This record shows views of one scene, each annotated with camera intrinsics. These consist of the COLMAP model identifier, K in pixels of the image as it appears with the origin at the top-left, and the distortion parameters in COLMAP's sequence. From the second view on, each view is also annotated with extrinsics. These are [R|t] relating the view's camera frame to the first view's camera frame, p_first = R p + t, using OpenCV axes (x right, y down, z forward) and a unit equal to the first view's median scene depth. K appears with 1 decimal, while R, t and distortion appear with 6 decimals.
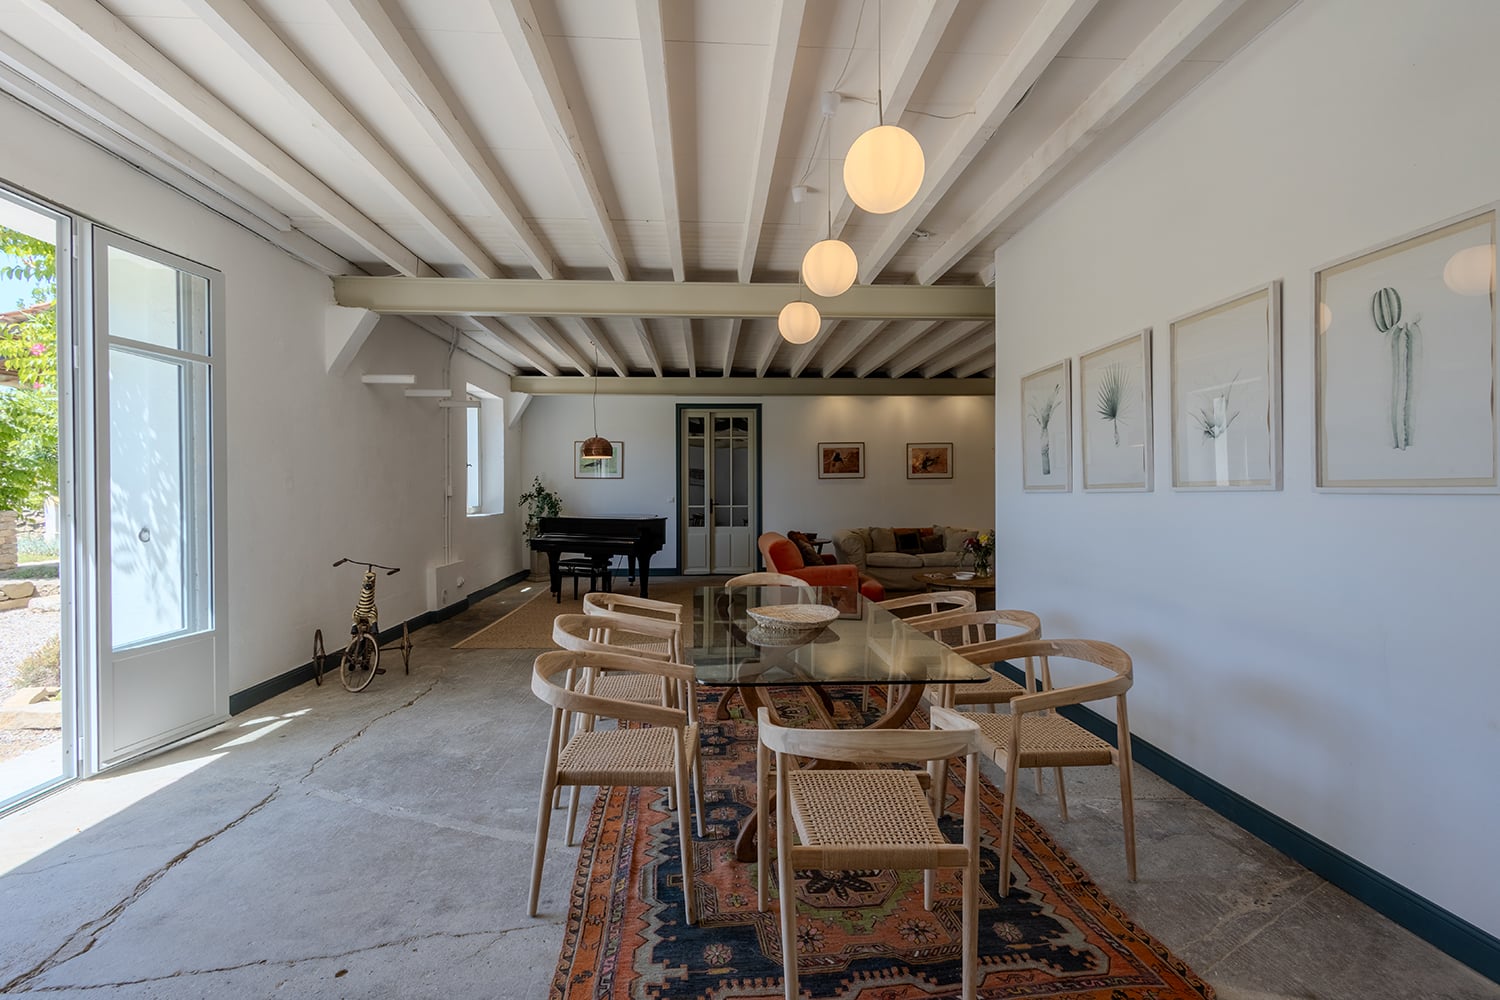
lens RADIAL K [[686.3, 0, 750.4], [0, 686.3, 495.5], [0, 0, 1]] dist [0.000094, 0.000465]
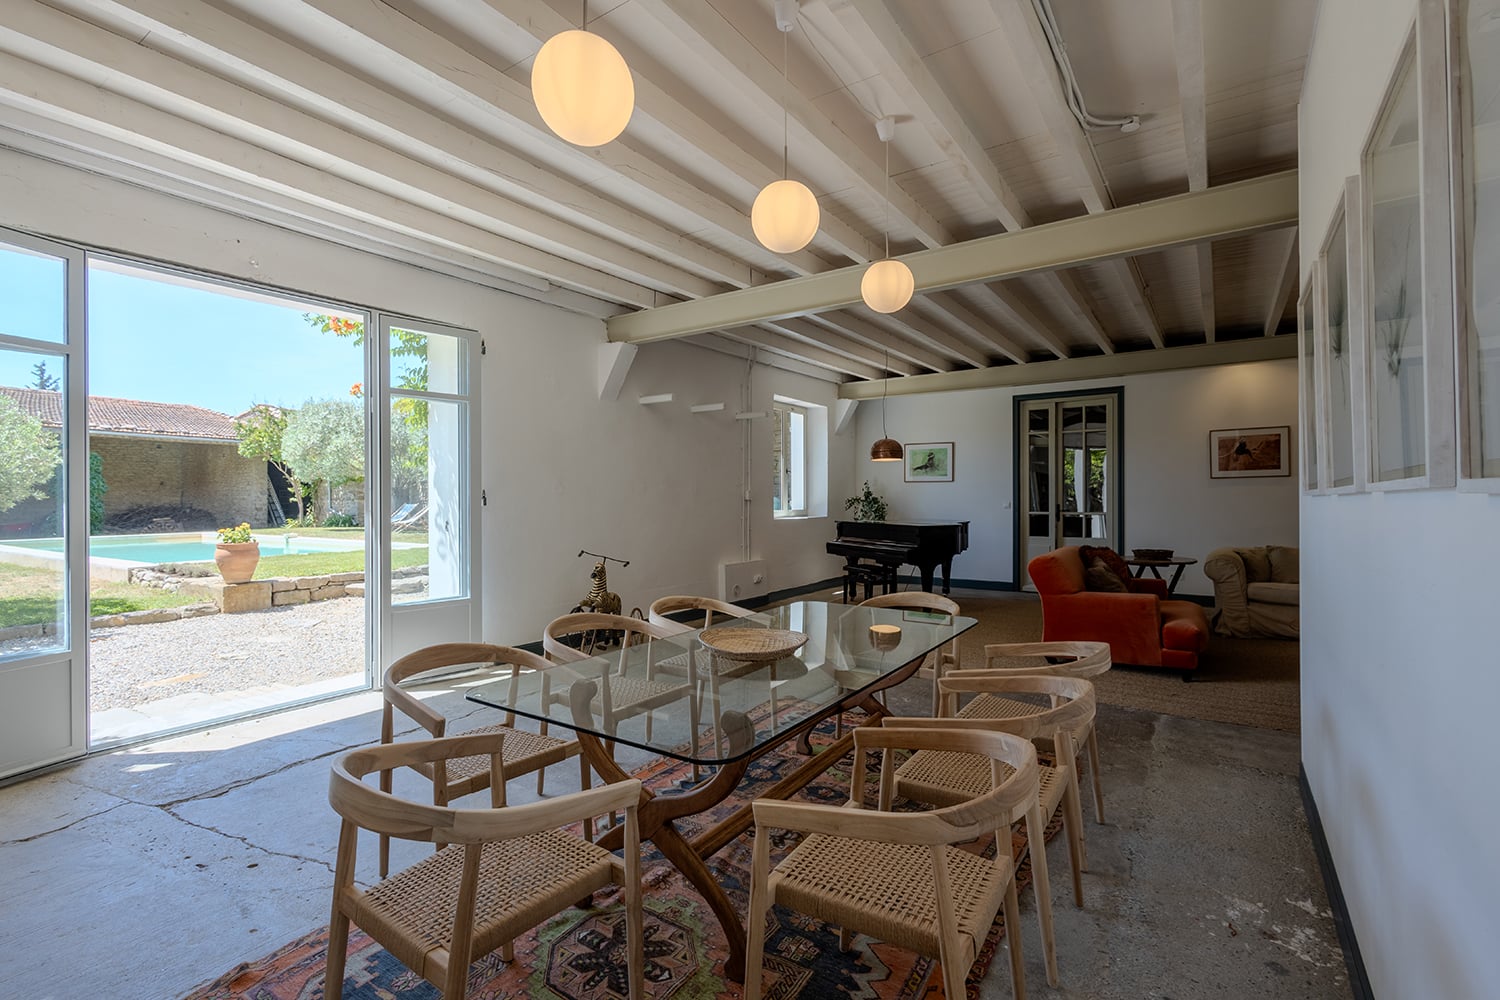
lens RADIAL K [[686.3, 0, 750.4], [0, 686.3, 495.5], [0, 0, 1]] dist [0.000094, 0.000465]
pose [[0.784890, -0.001632, -0.619633, 0.192762], [-0.002781, 0.999977, -0.006156, 0.000370], [0.619628, 0.006556, 0.784868, 0.113685]]
